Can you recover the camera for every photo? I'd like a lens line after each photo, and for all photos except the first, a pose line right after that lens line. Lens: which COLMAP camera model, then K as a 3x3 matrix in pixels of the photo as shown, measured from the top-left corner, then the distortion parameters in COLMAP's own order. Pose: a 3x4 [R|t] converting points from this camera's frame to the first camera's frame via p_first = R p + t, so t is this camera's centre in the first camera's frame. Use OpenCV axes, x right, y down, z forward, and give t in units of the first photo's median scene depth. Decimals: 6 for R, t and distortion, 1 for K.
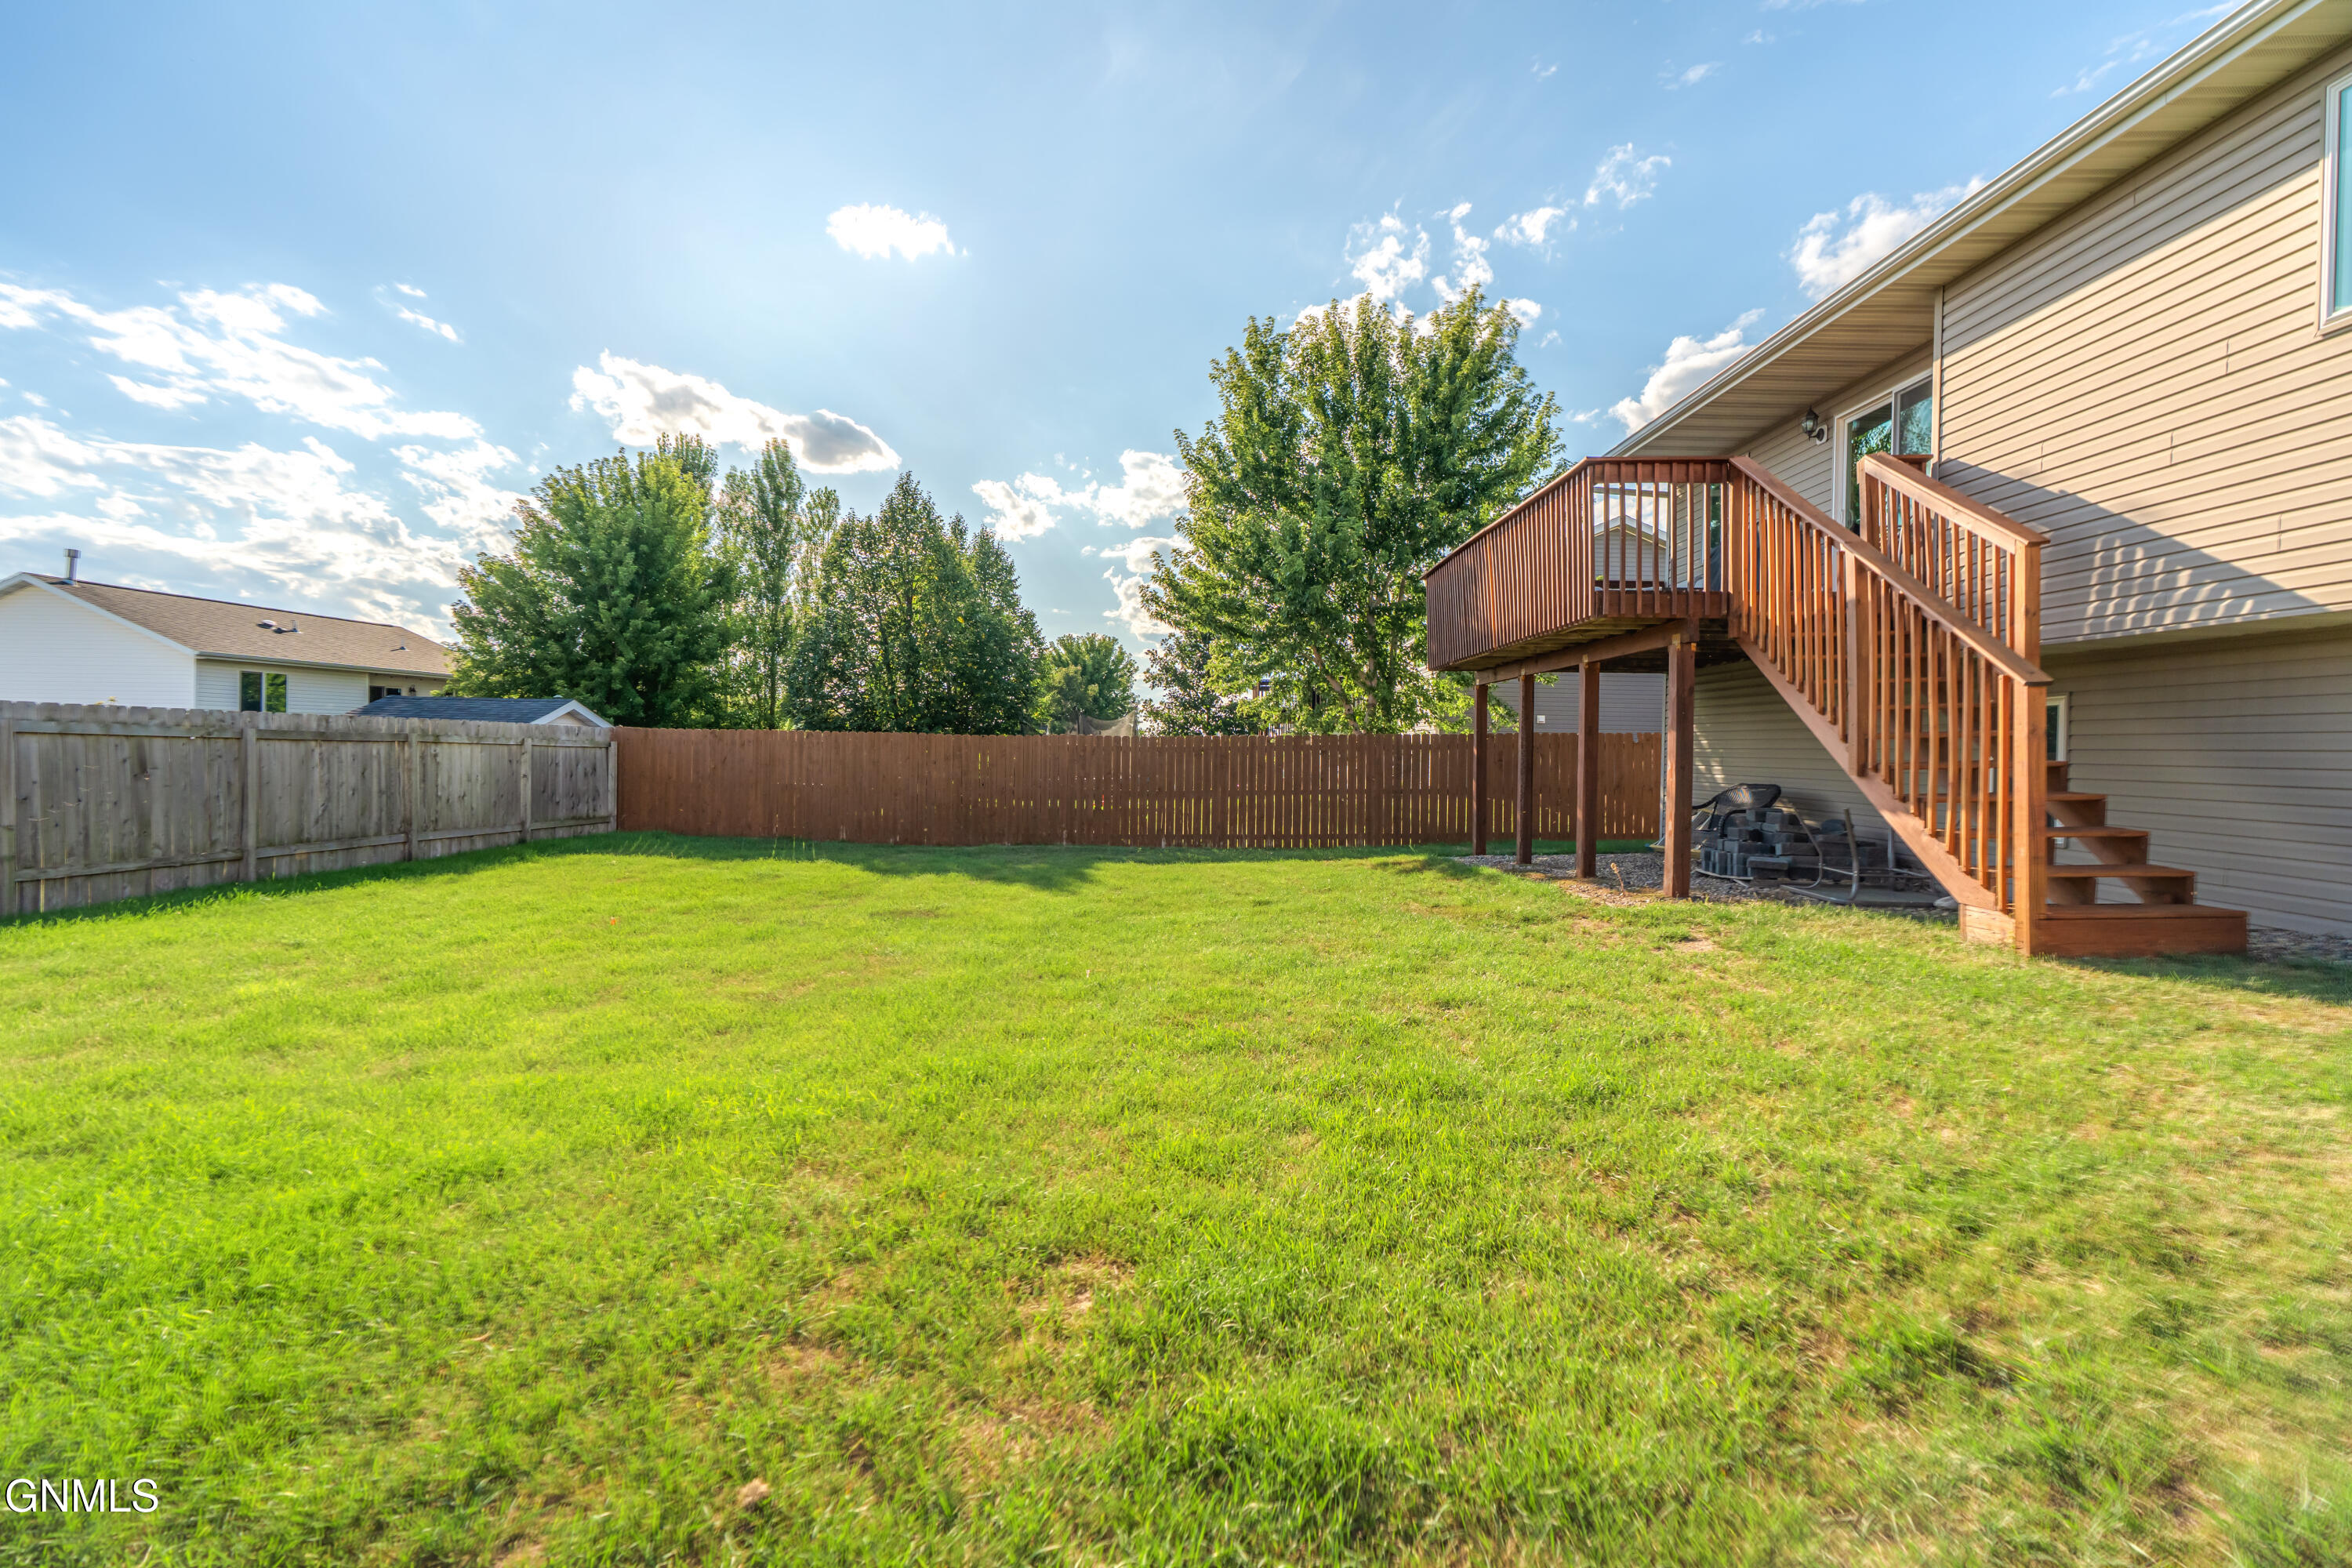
lens RADIAL K [[1065.2, 0, 1176.0], [0, 1065.2, 784.0], [0, 0, 1]] dist [0.003669, 0.000029]
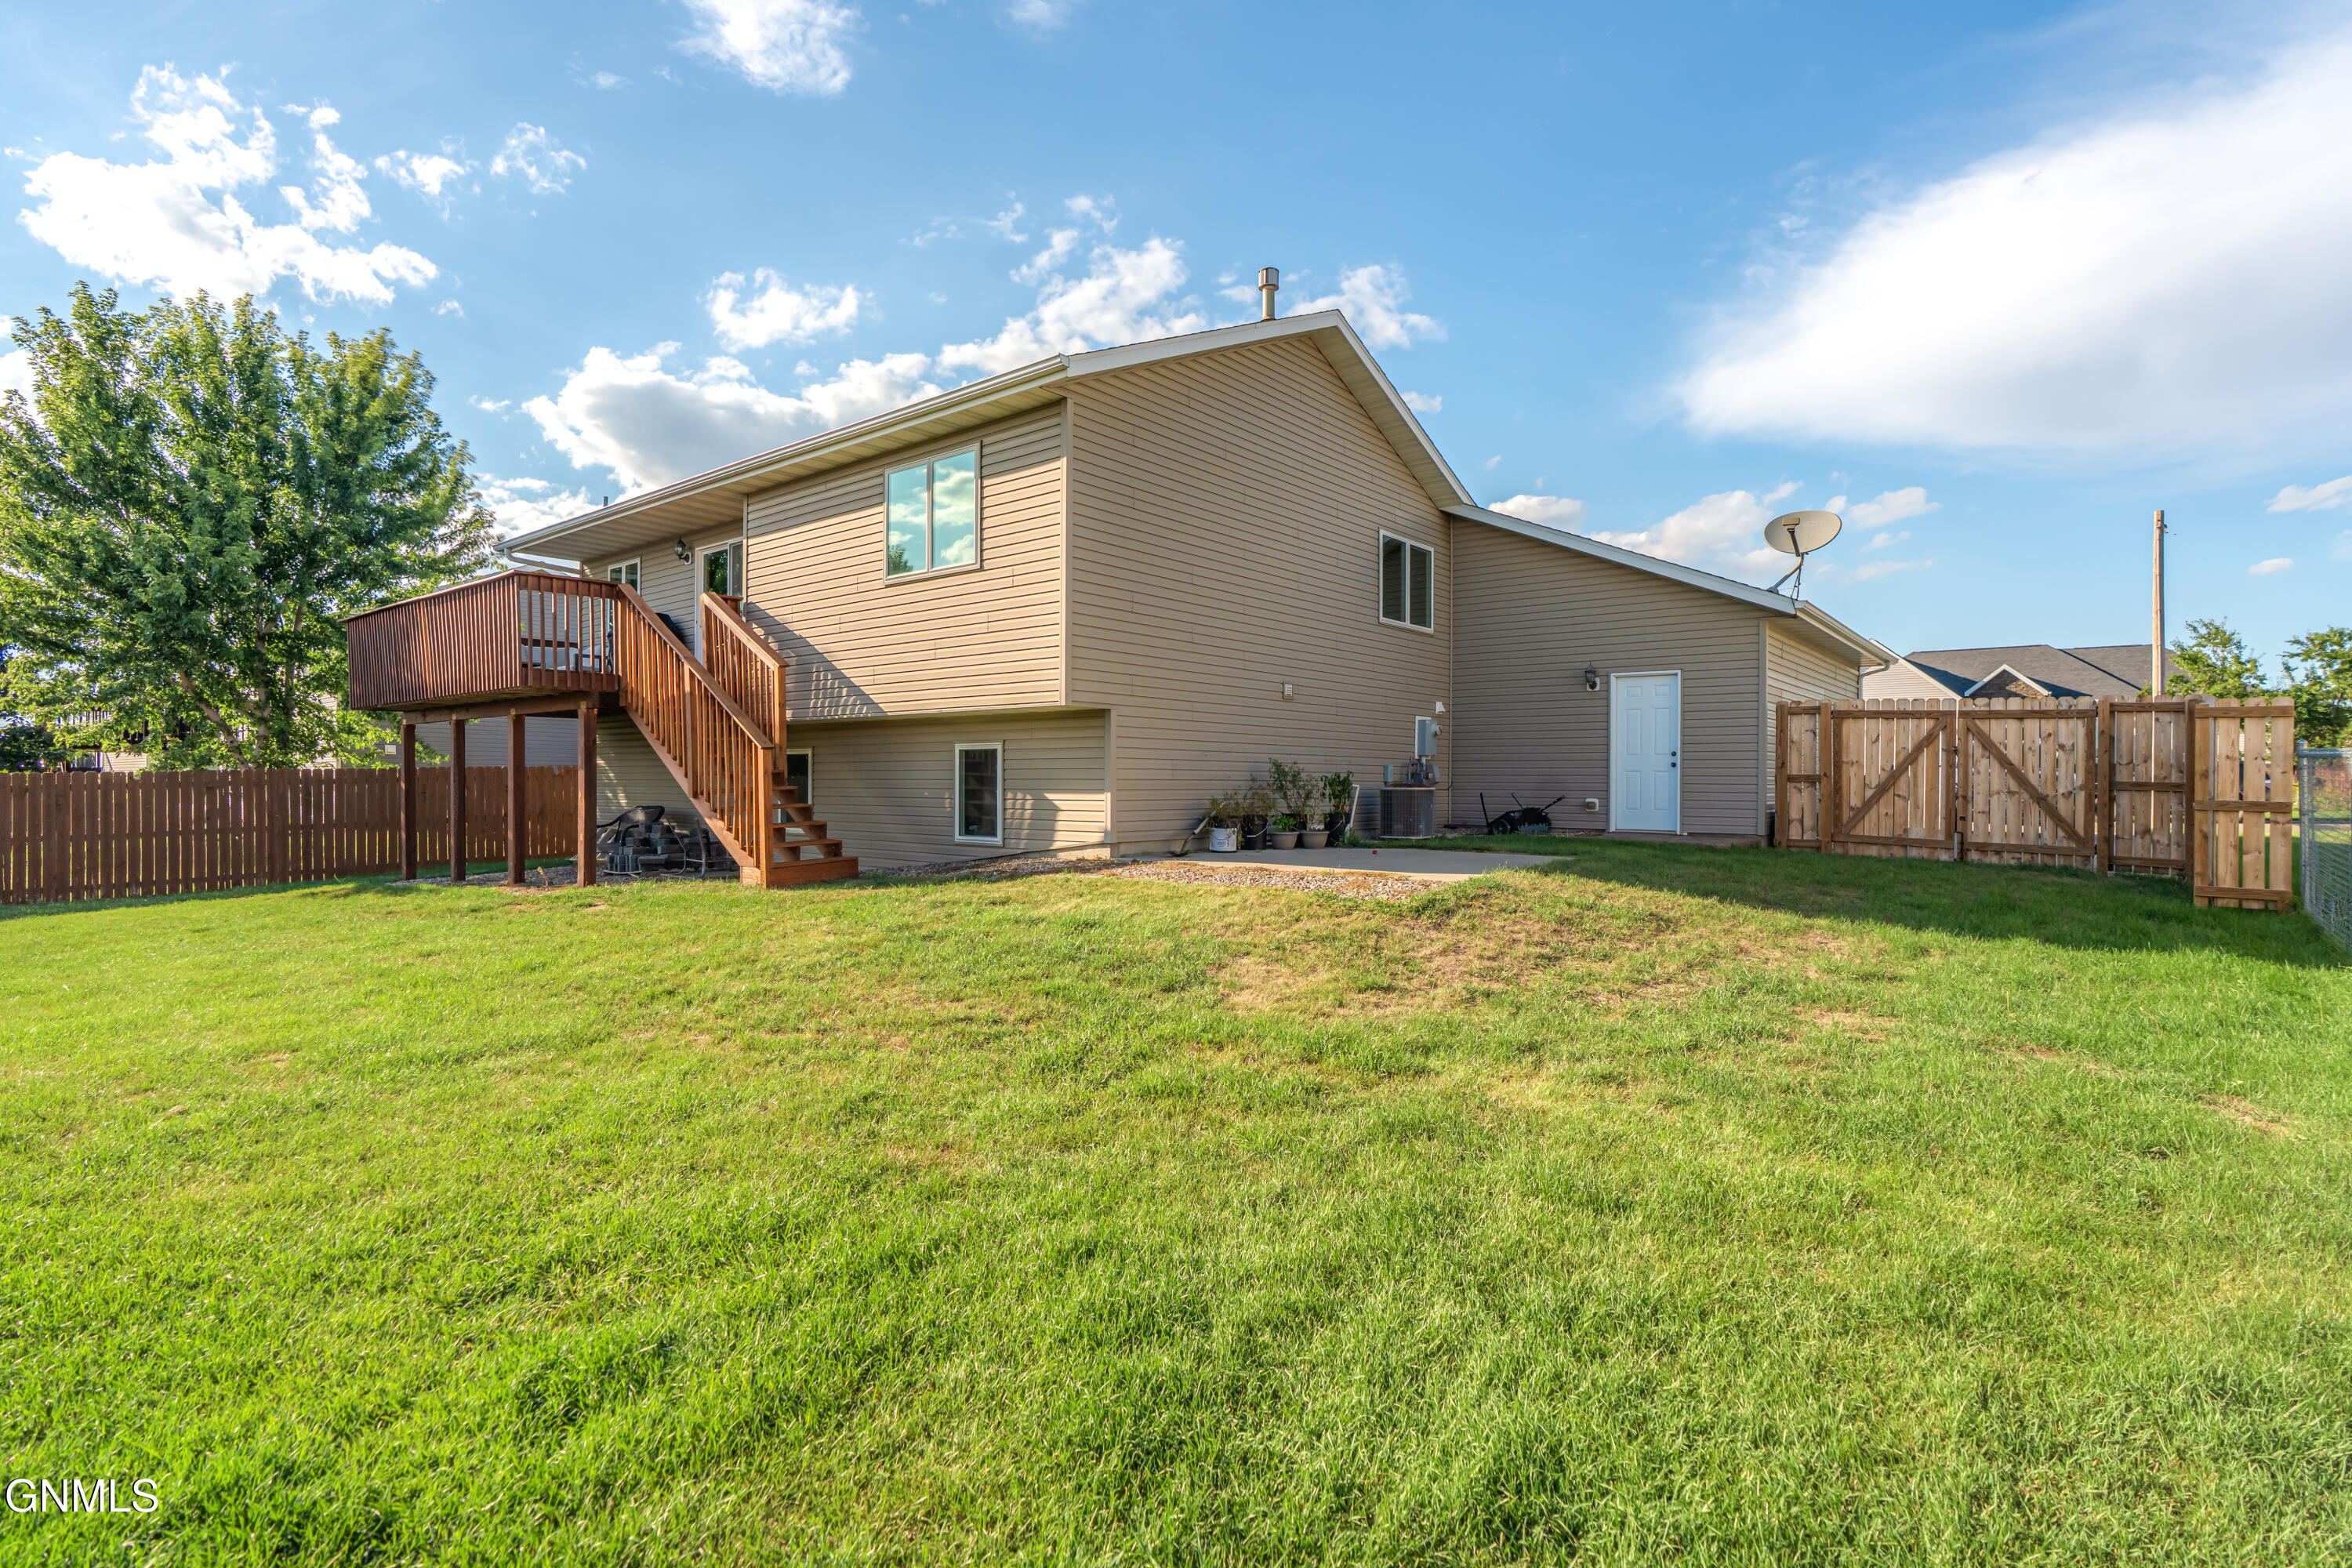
lens RADIAL K [[1115.4, 0, 1178.1], [0, 1115.4, 756.5], [0, 0, 1]] dist [-0.015336, 0.000327]
pose [[0.609774, -0.000210, 0.792575, -0.100216], [0.039026, 0.998795, -0.029760, 0.003253], [-0.791614, 0.049078, 0.609047, -0.239758]]
